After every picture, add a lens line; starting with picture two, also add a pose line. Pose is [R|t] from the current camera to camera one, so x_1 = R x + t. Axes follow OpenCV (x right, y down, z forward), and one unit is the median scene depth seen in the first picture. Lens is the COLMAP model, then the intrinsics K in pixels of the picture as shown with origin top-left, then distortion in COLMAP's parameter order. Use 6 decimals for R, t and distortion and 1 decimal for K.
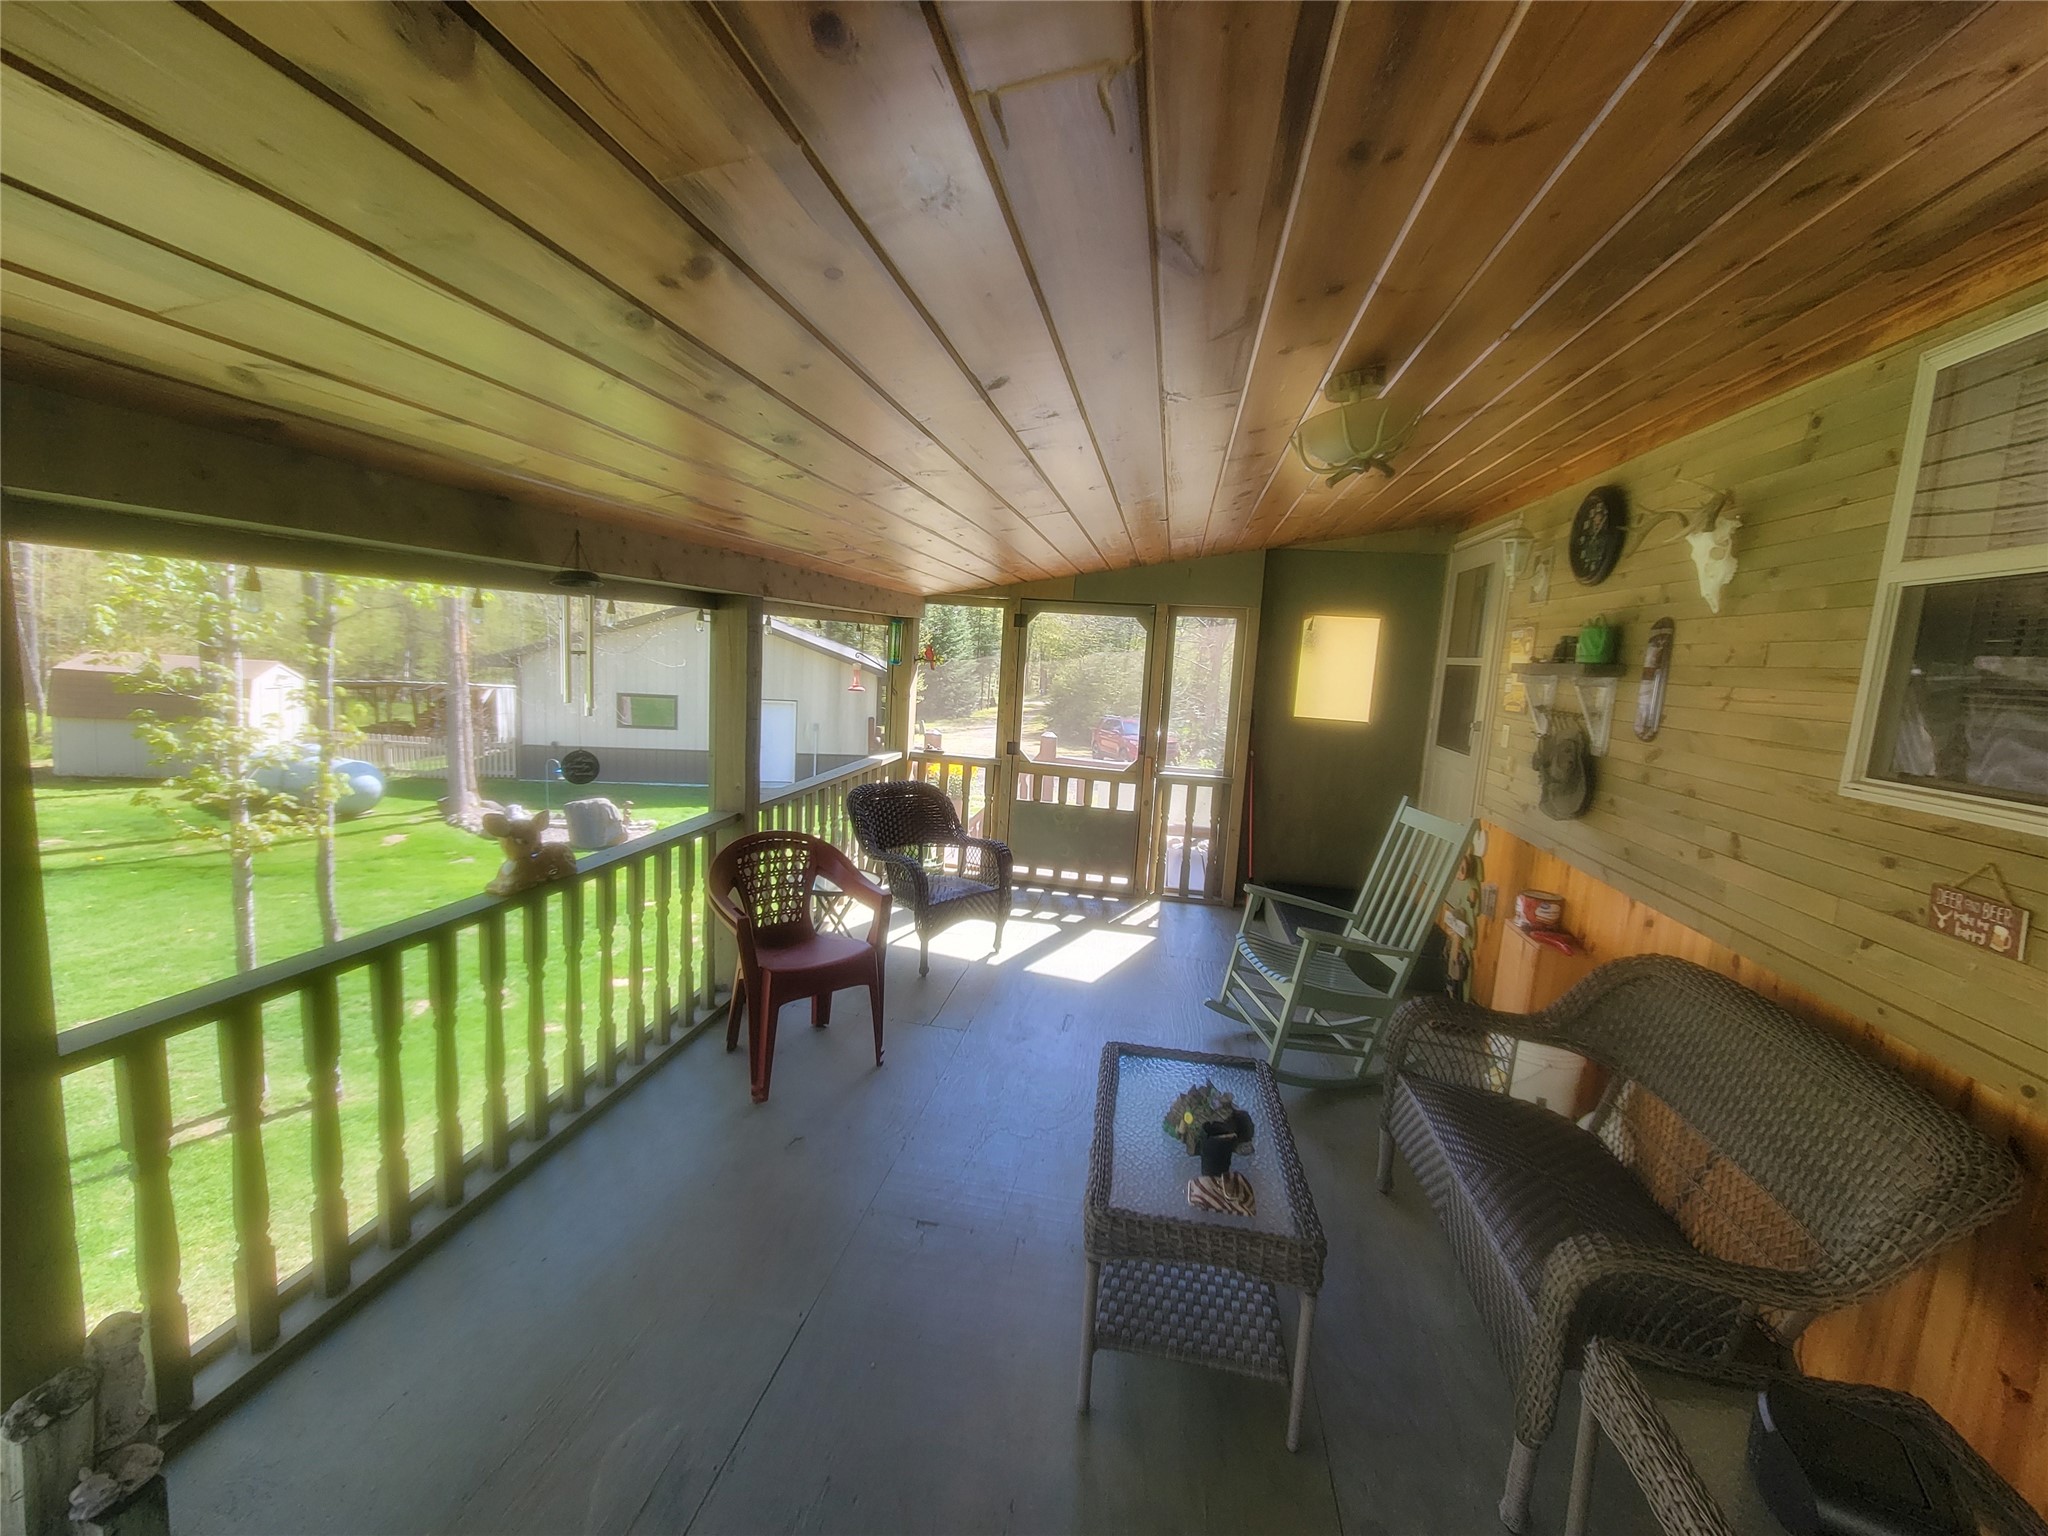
lens RADIAL K [[843.0, 0, 1014.4], [0, 843.0, 759.2], [0, 0, 1]] dist [-0.000592, 0.000172]
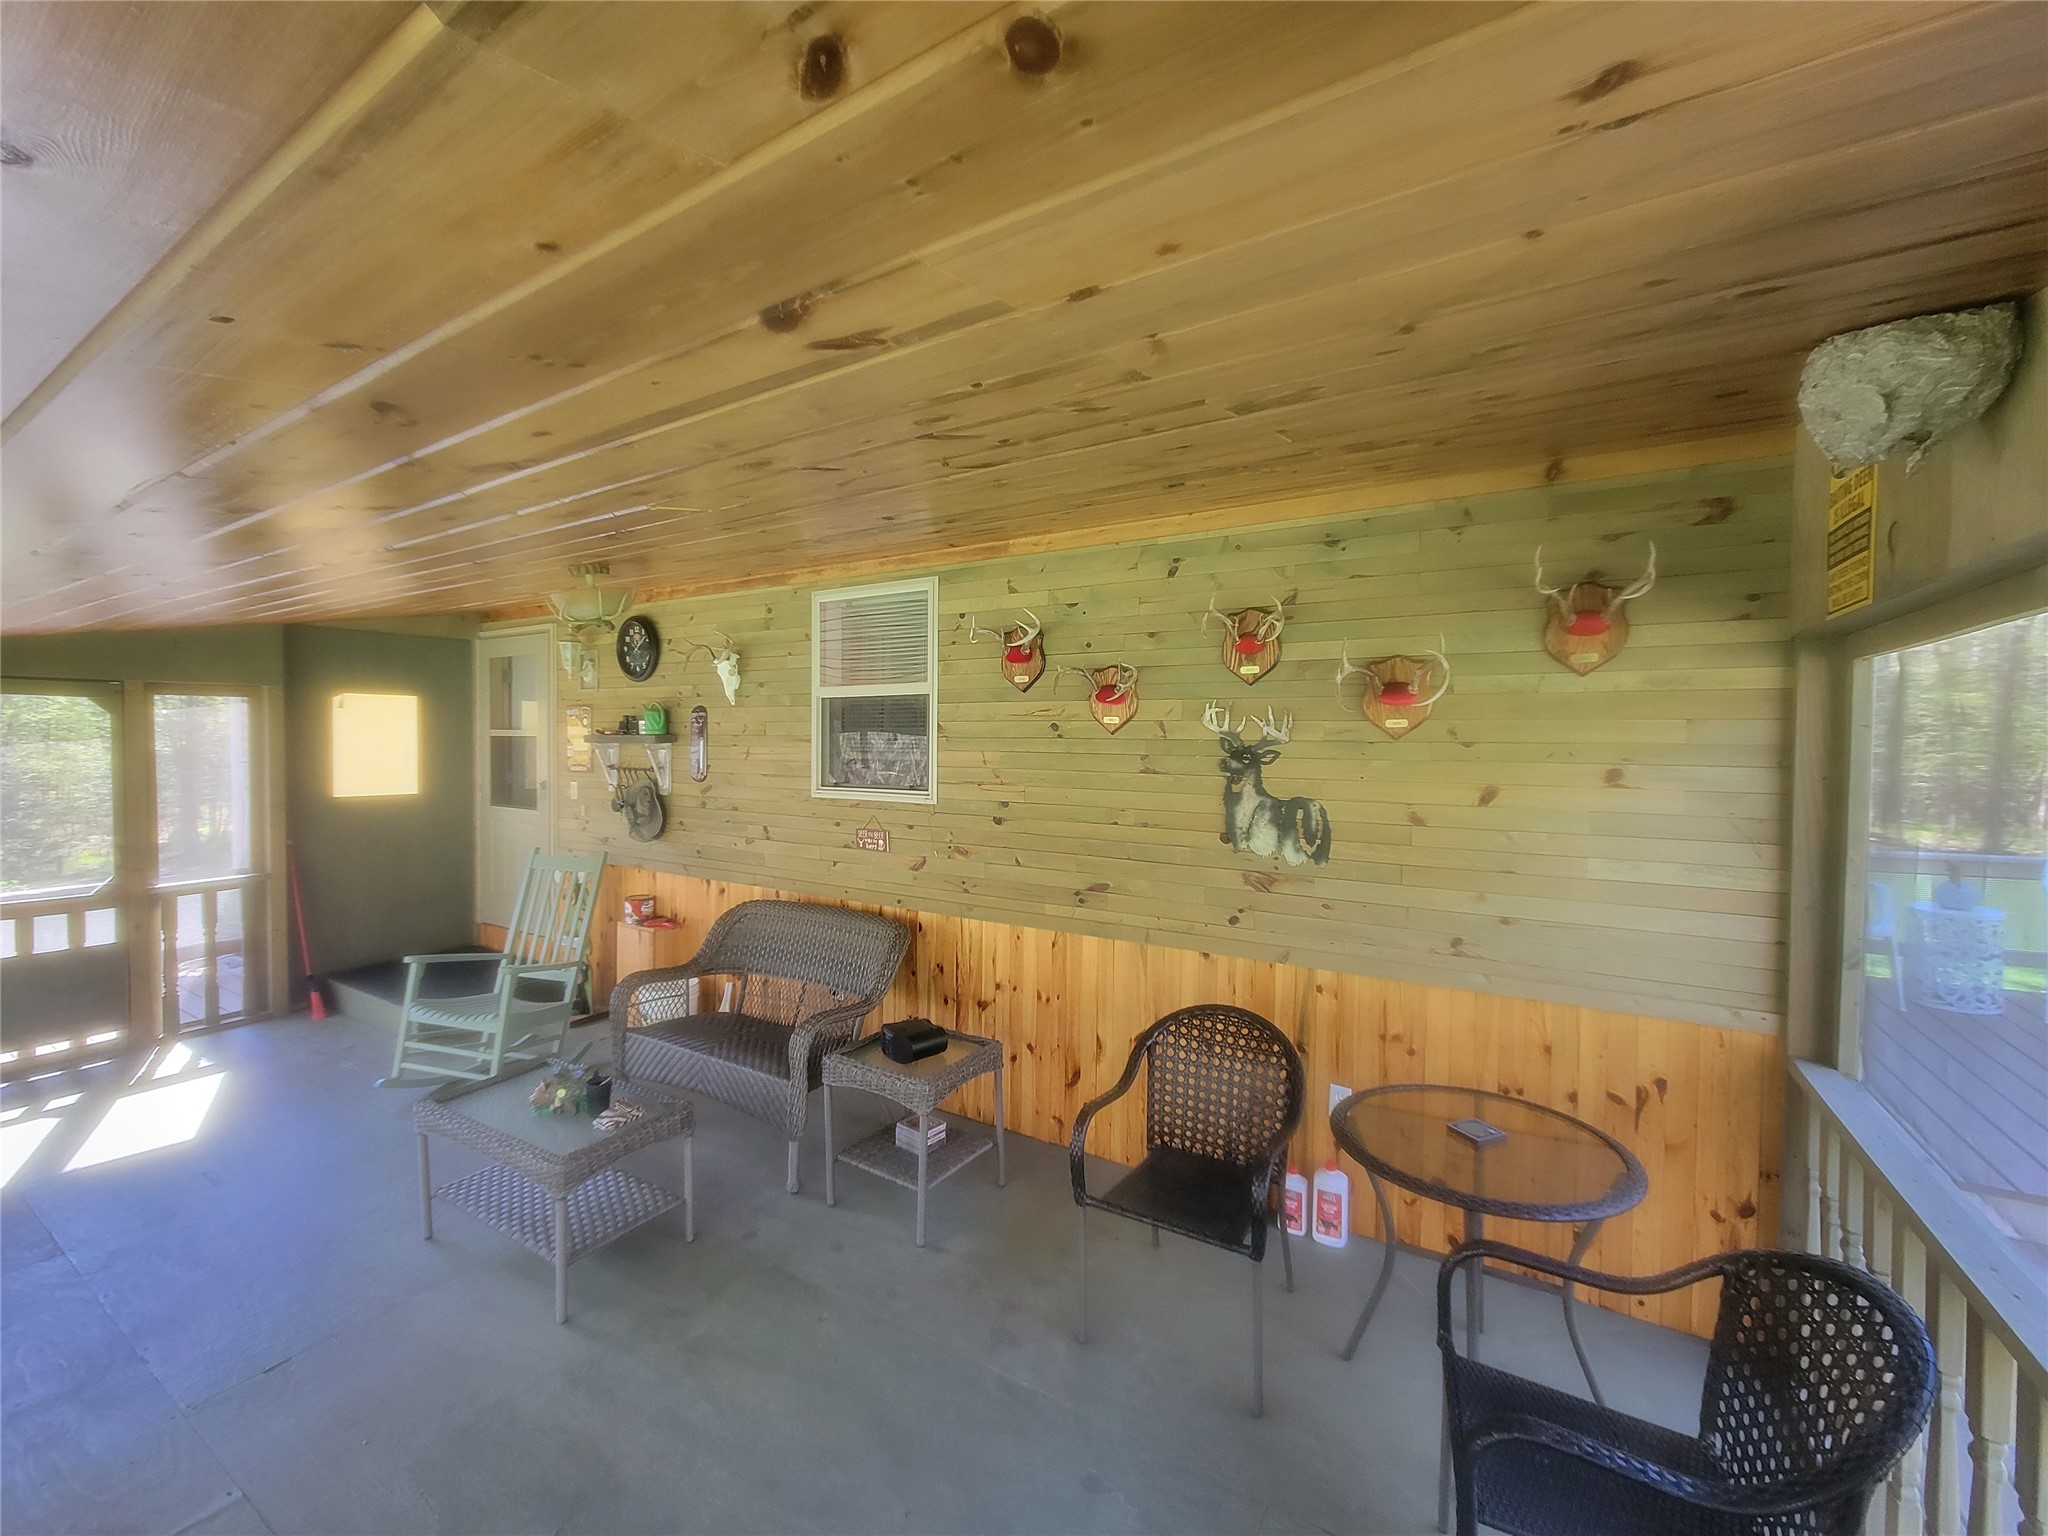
lens RADIAL K [[842.5, 0, 1017.2], [0, 842.5, 738.2], [0, 0, 1]] dist [-0.003363, -0.000252]
pose [[0.374110, -0.064195, 0.925160, -0.492021], [0.140269, 0.990041, 0.011976, -0.036139], [-0.916715, 0.125291, 0.379389, -0.173572]]
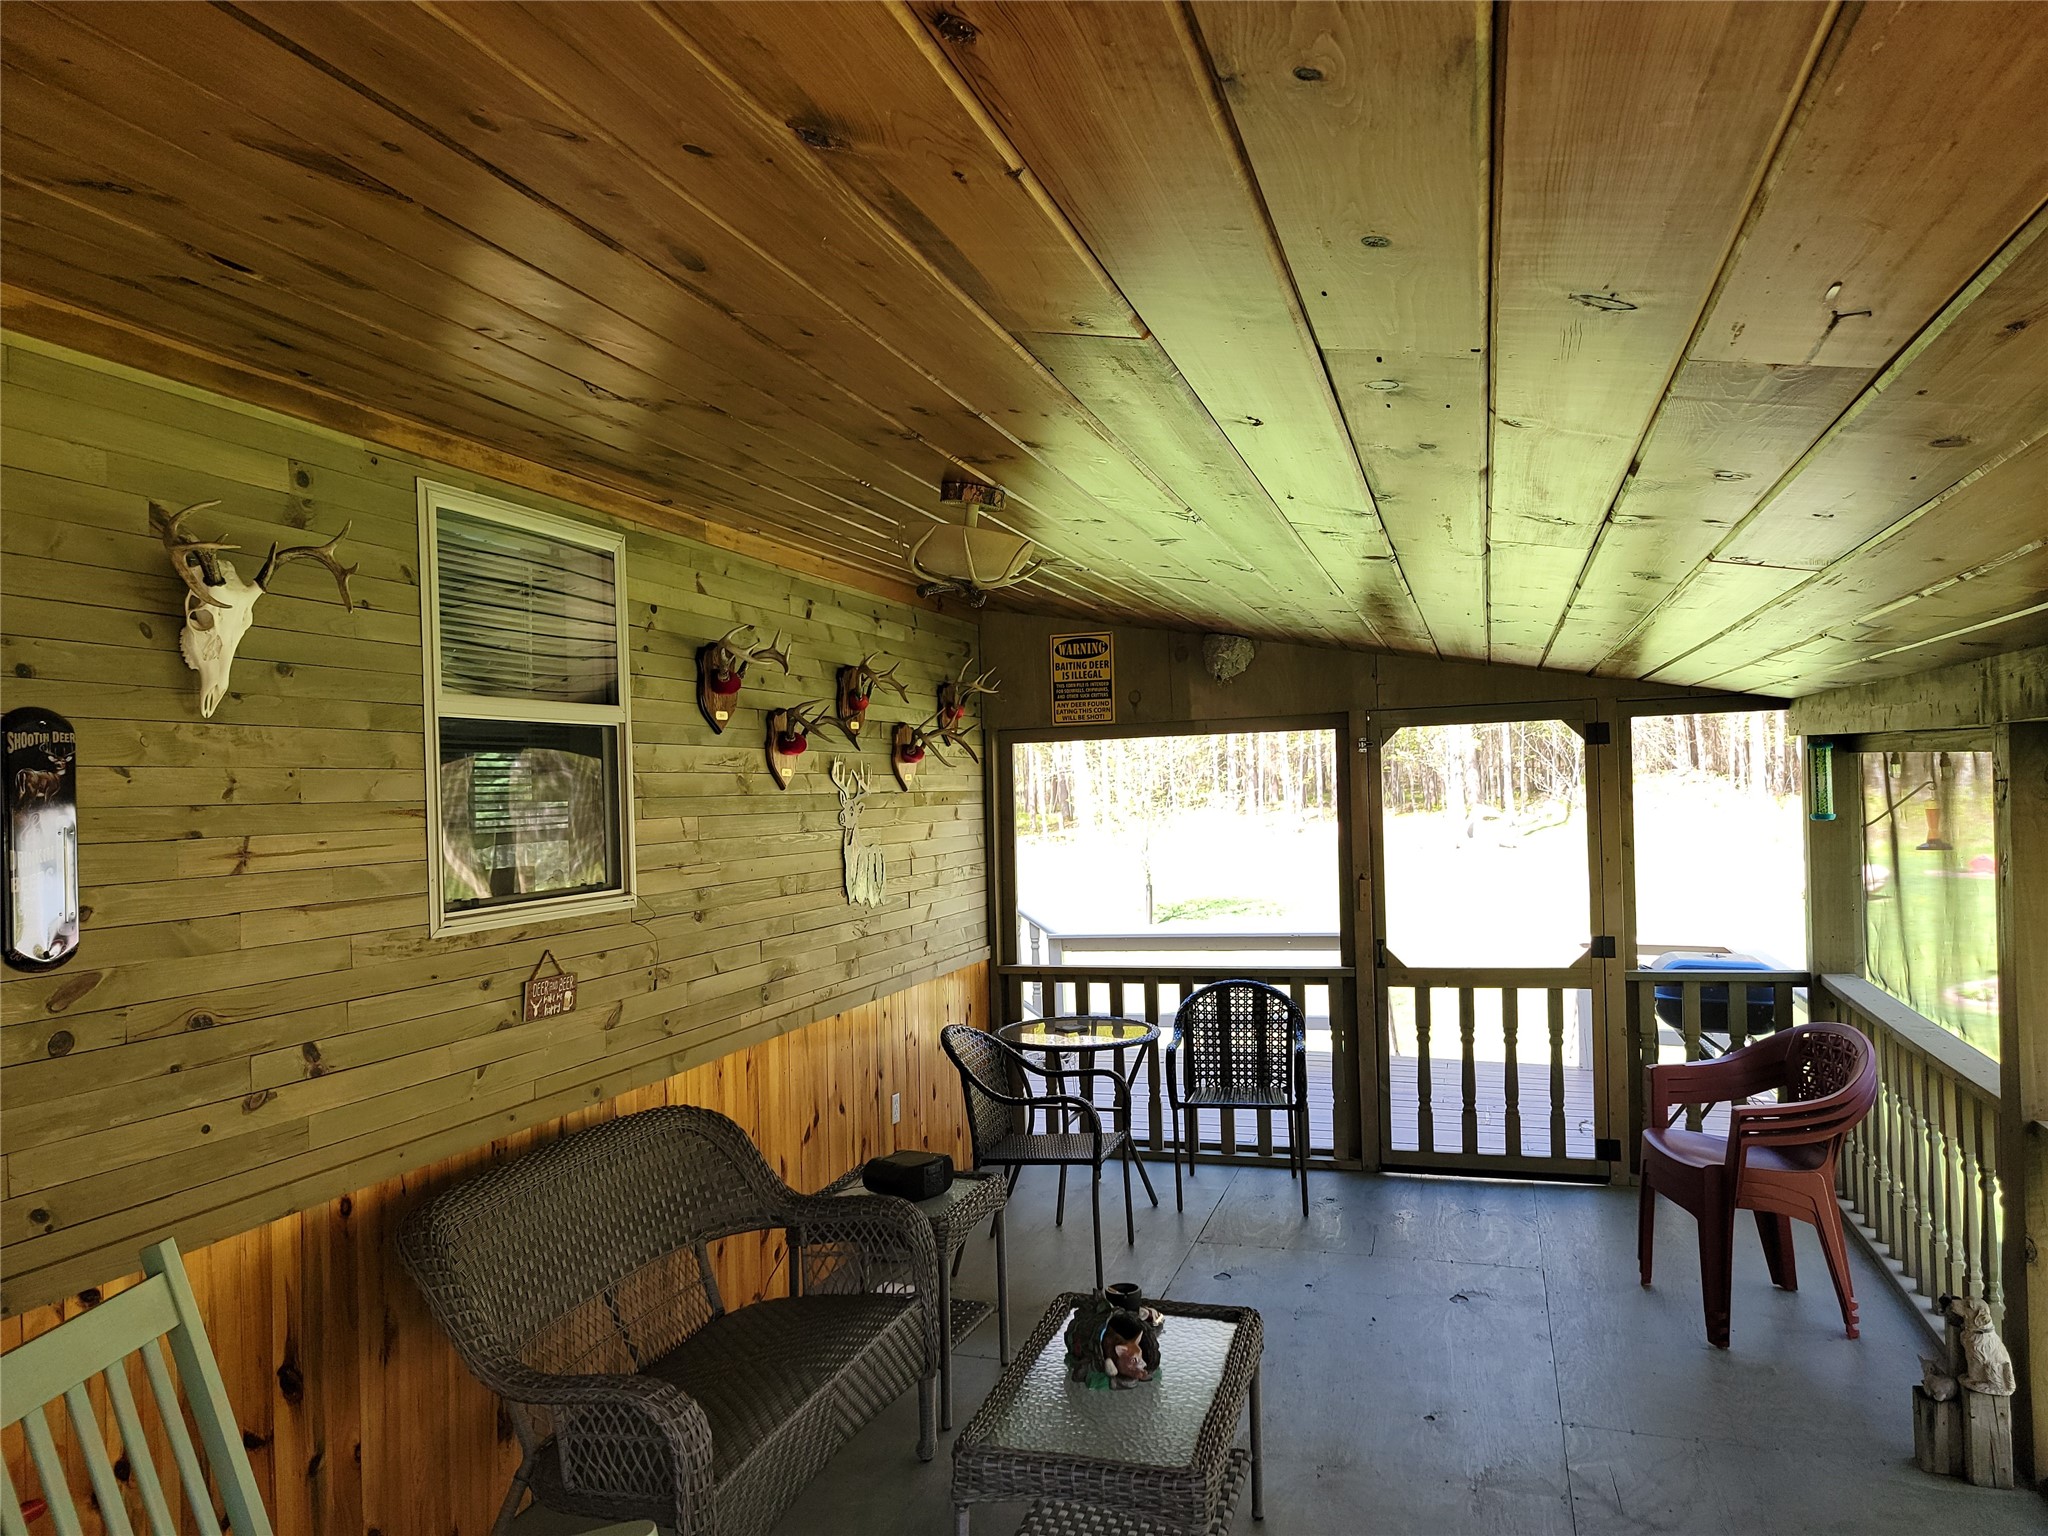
lens RADIAL K [[1451.3, 0, 1027.9], [0, 1451.3, 769.7], [0, 0, 1]] dist [0.077625, -0.067213]
pose [[-0.991888, -0.033413, 0.122649, 0.102847], [-0.018162, 0.992188, 0.123421, -0.235113], [-0.125814, 0.120192, -0.984746, 1.669564]]
